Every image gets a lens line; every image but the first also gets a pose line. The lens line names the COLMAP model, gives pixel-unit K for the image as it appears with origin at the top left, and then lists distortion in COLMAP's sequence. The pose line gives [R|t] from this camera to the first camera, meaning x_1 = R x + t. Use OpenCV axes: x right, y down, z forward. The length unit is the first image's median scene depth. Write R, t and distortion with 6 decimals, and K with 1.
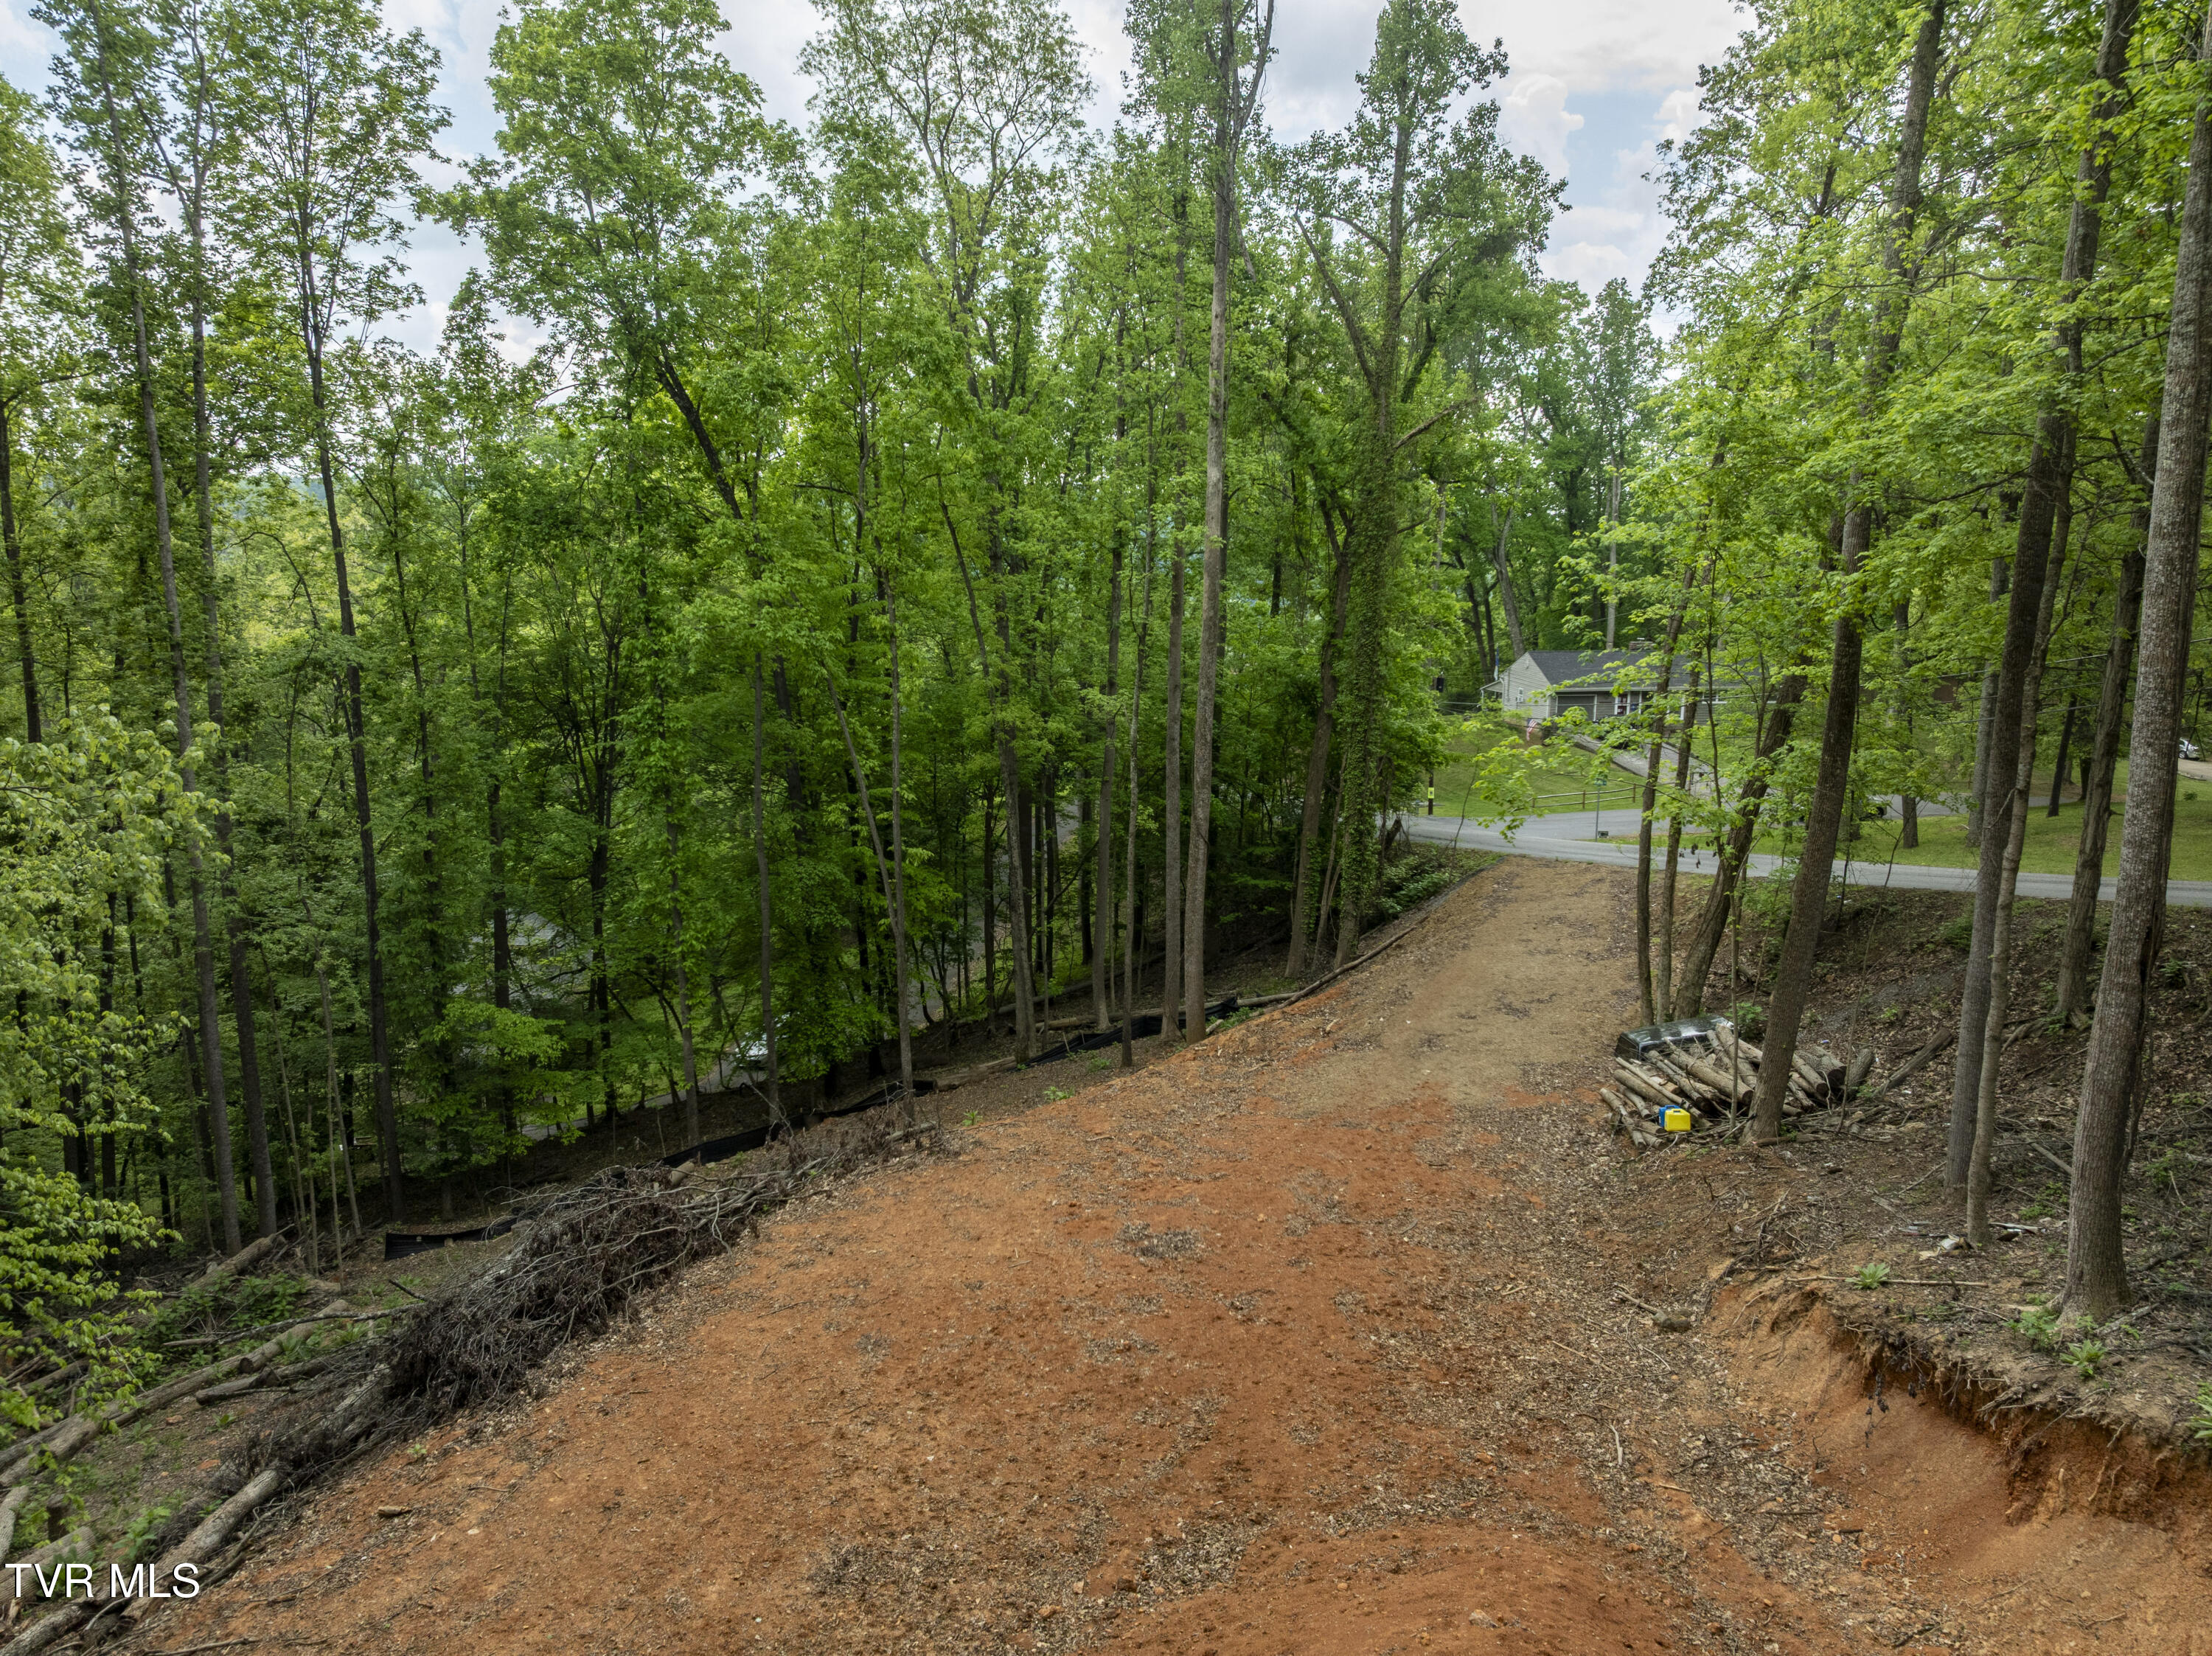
lens RADIAL K [[1560.3, 0, 1103.3], [0, 1560.3, 826.7], [0, 0, 1]] dist [-0.059501, 0.025967]
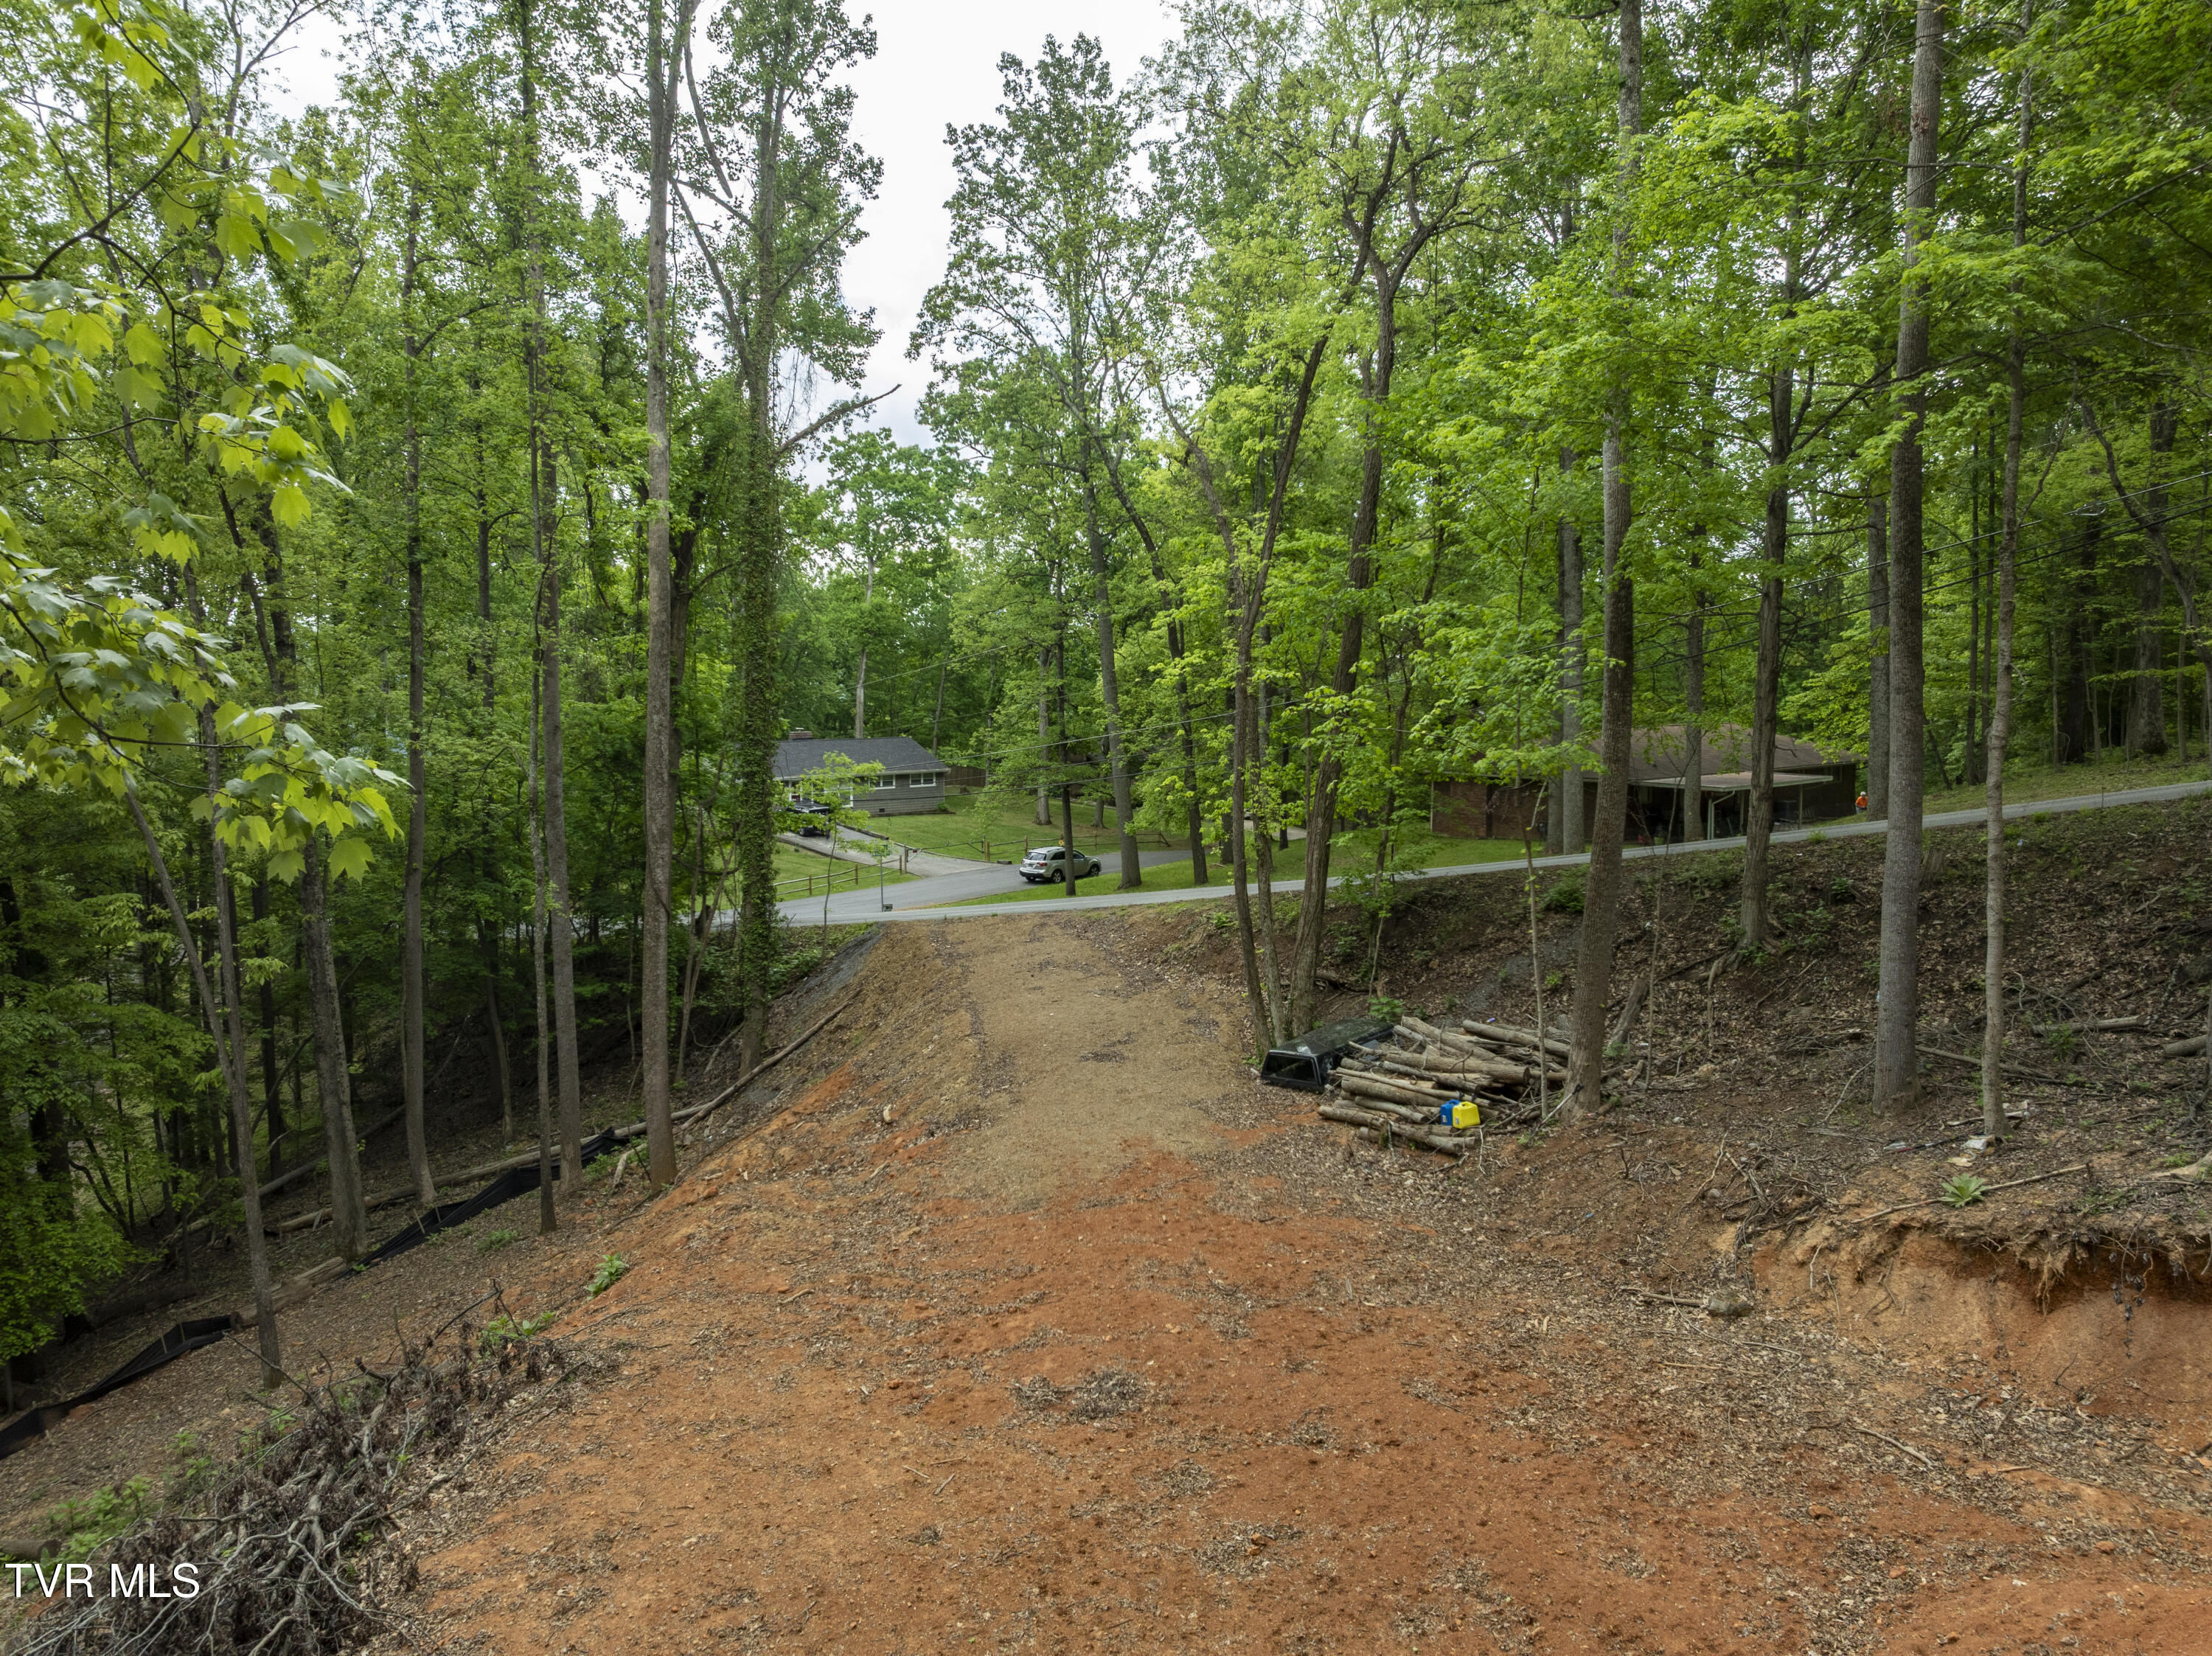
lens RADIAL K [[1560.3, 0, 1112.3], [0, 1560.3, 844.5], [0, 0, 1]] dist [-0.059501, 0.025967]
pose [[0.811474, -0.068542, 0.580355, -0.305816], [0.110757, 0.993137, -0.037570, 0.043432], [-0.573796, 0.094766, 0.813497, 0.360456]]
